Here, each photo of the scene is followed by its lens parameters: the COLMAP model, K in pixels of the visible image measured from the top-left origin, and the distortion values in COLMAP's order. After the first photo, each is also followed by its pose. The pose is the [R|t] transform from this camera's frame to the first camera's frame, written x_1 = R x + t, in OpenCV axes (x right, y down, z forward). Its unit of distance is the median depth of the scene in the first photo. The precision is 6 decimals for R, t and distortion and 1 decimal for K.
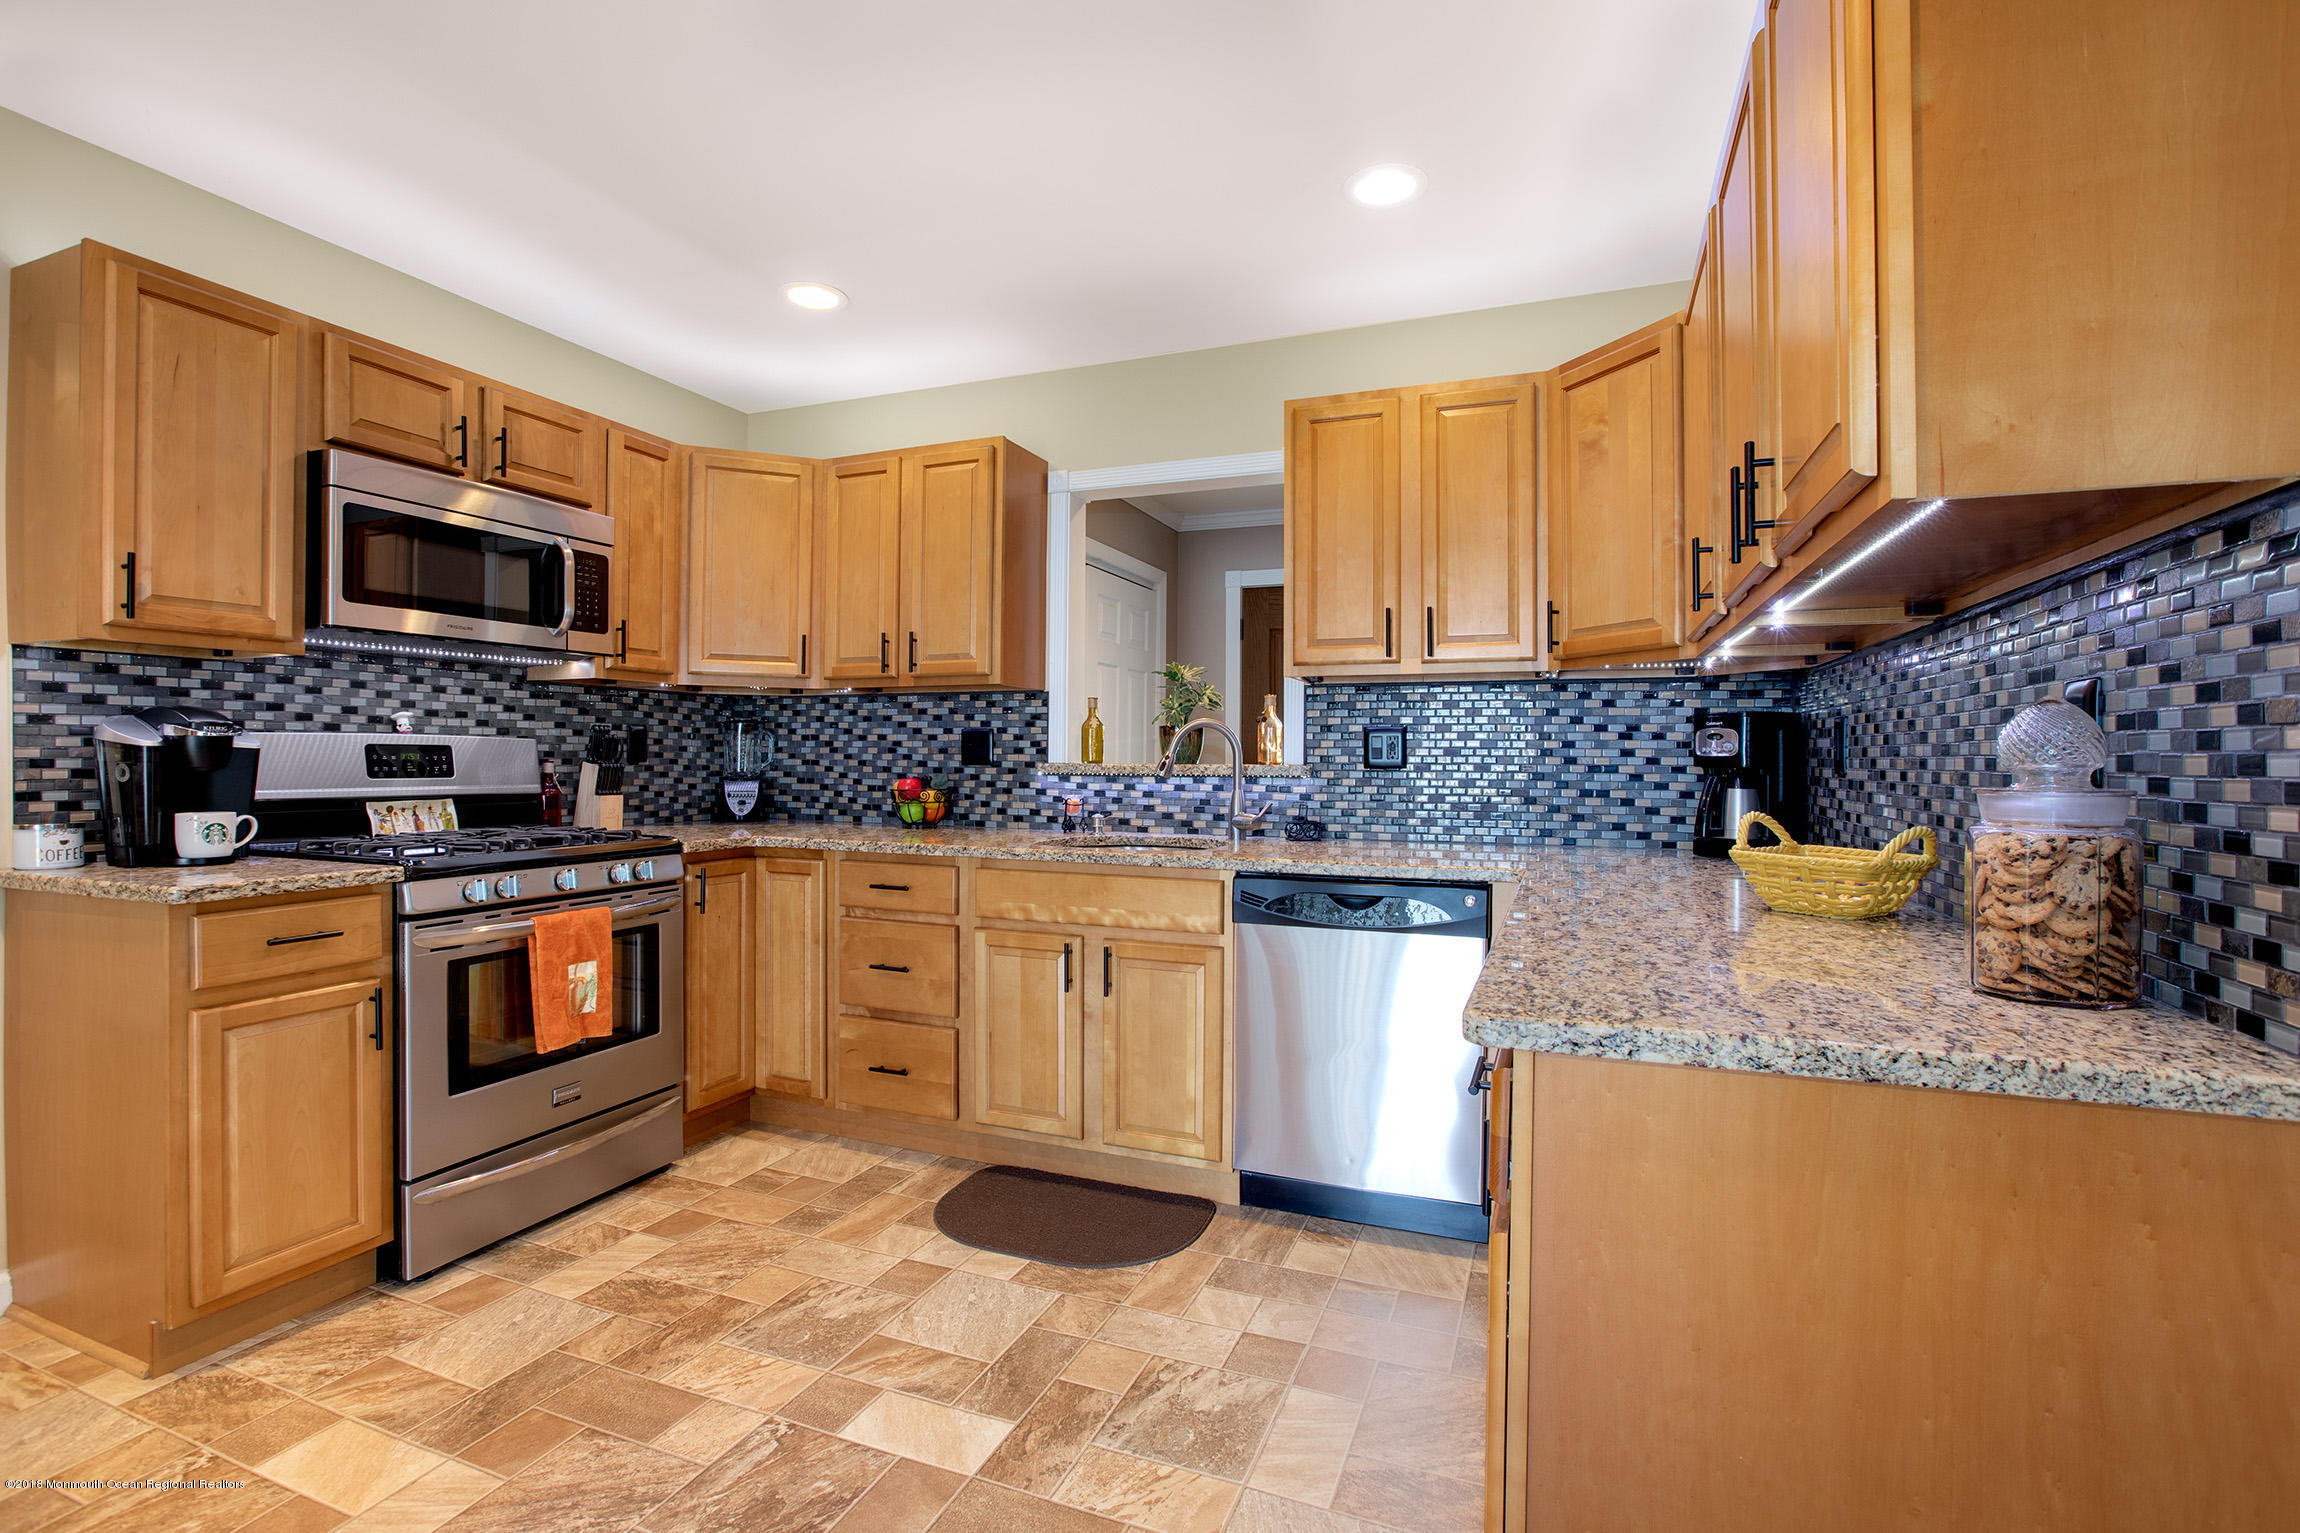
lens RADIAL K [[1034.8, 0, 1184.4], [0, 1034.8, 761.1], [0, 0, 1]] dist [-0.038448, -0.000091]
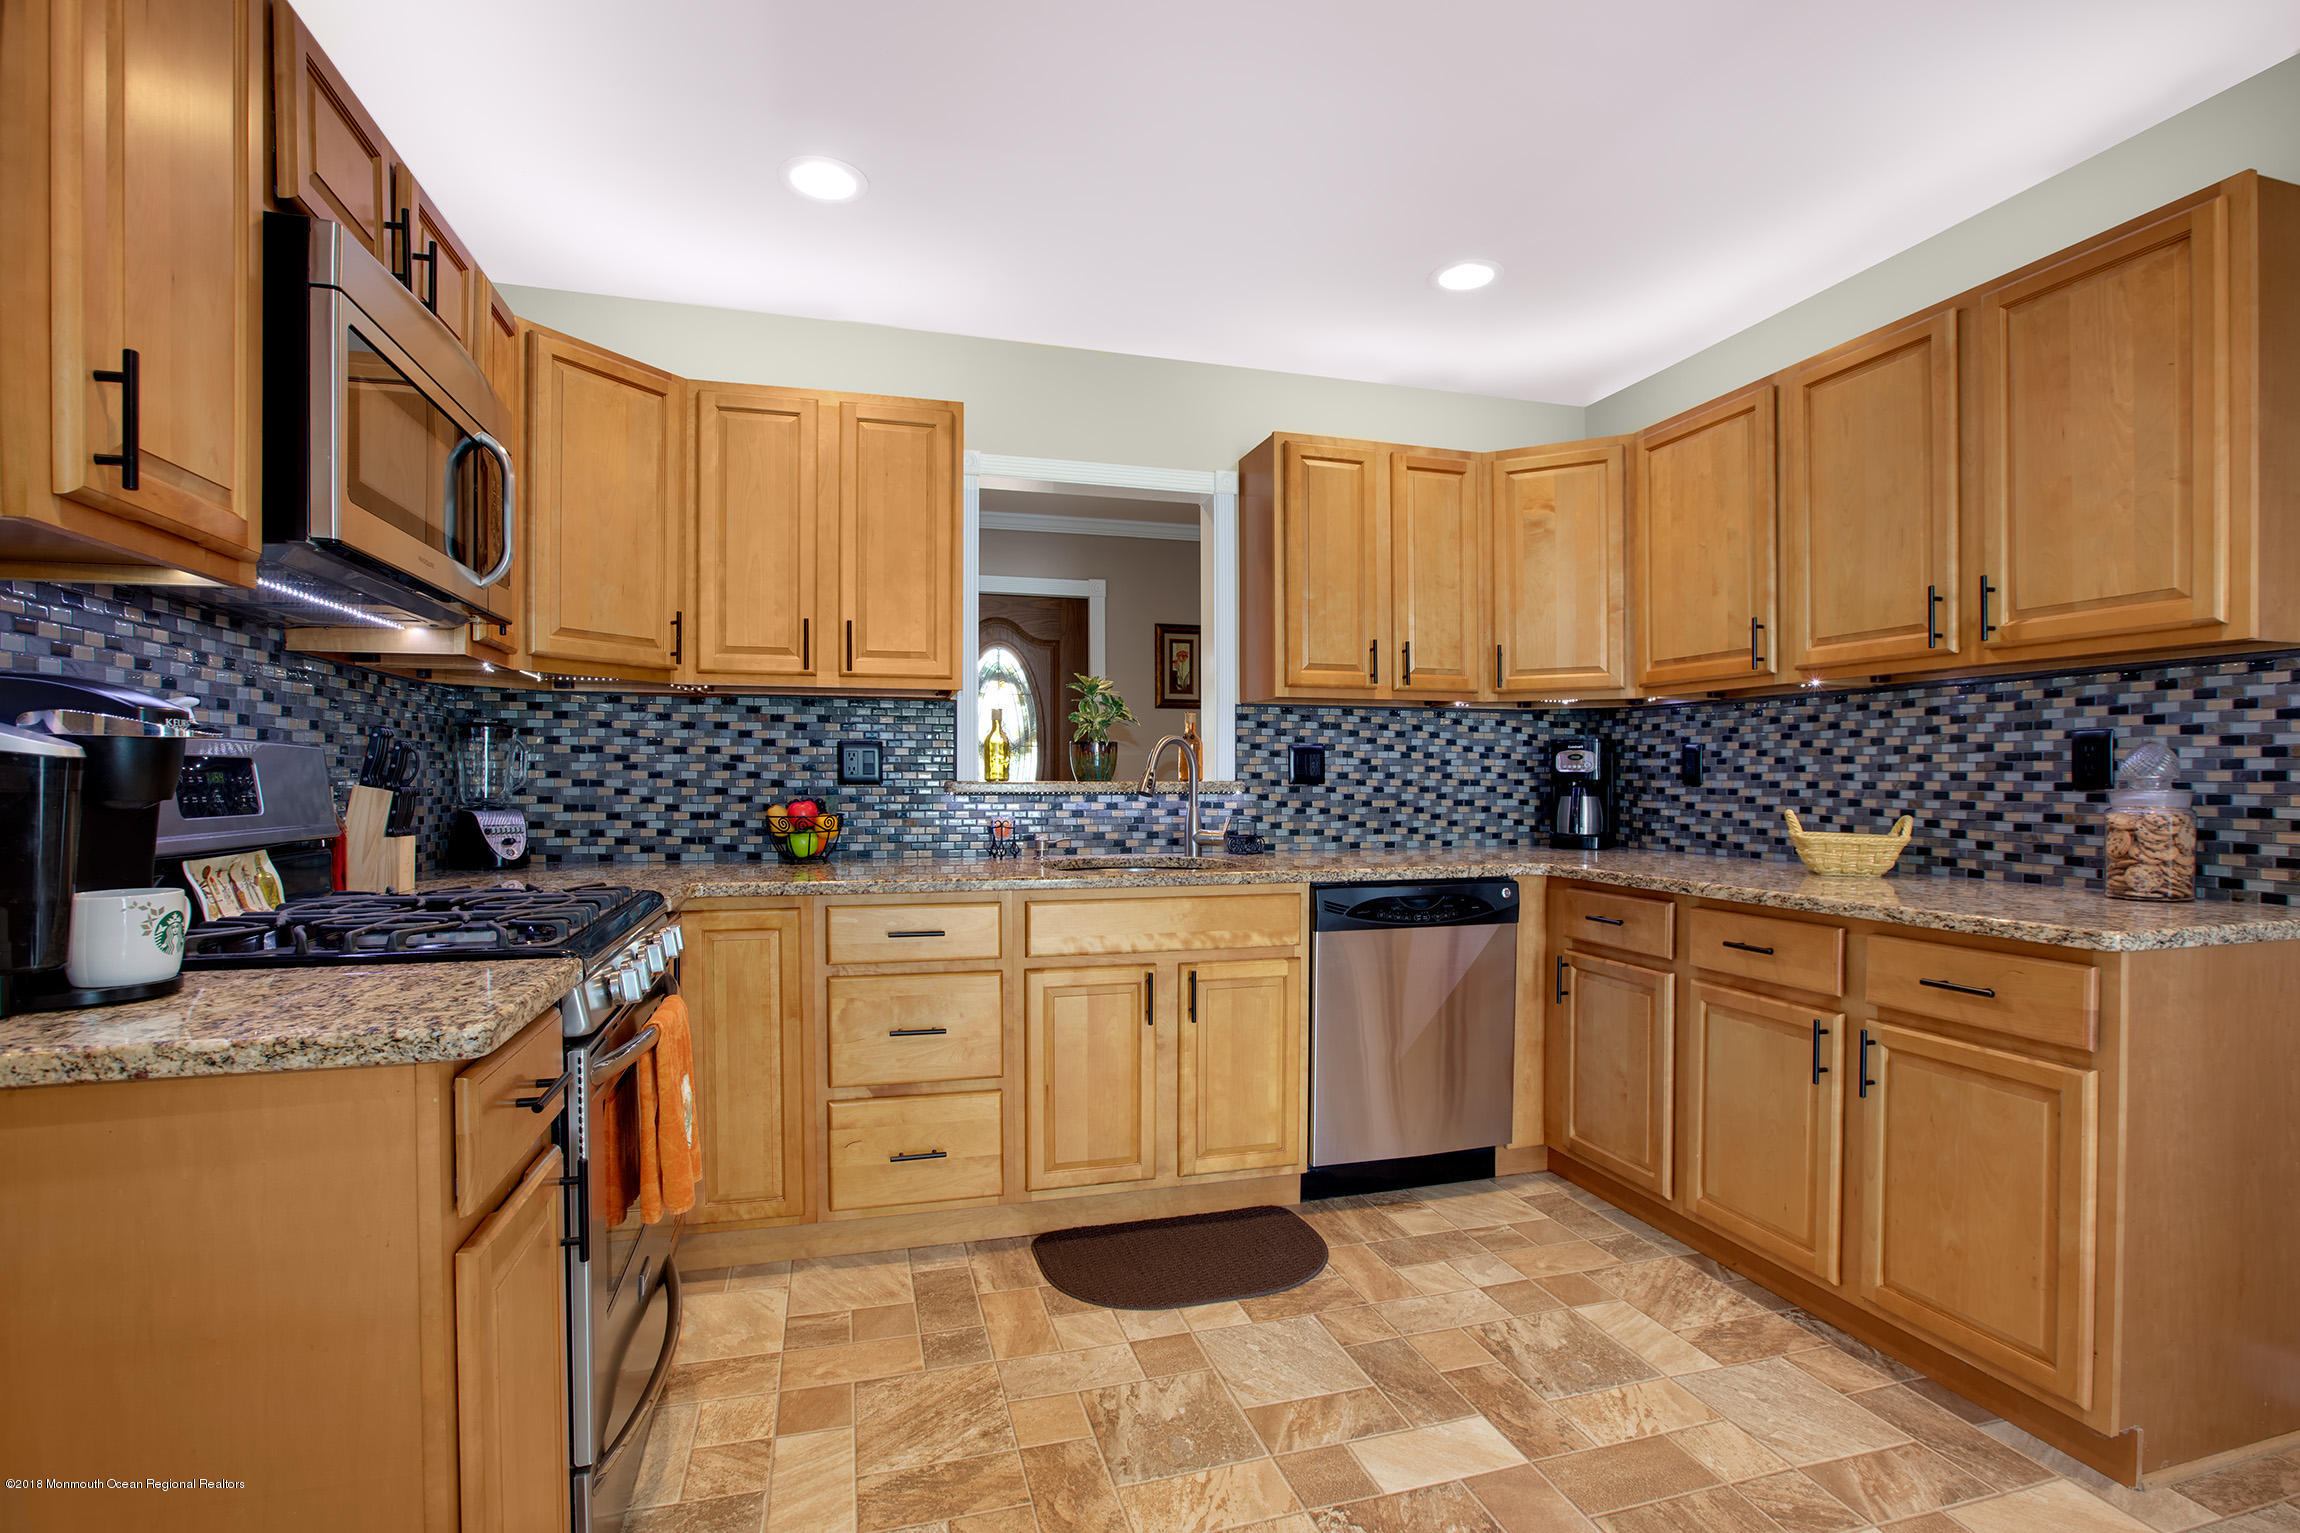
lens RADIAL K [[1068.4, 0, 1161.5], [0, 1068.4, 788.9], [0, 0, 1]] dist [-0.038606, 0.000286]
pose [[0.797210, -0.012090, 0.603581, -0.653715], [0.004958, 0.999897, 0.013480, -0.003575], [-0.603682, -0.007754, 0.797188, 0.210760]]
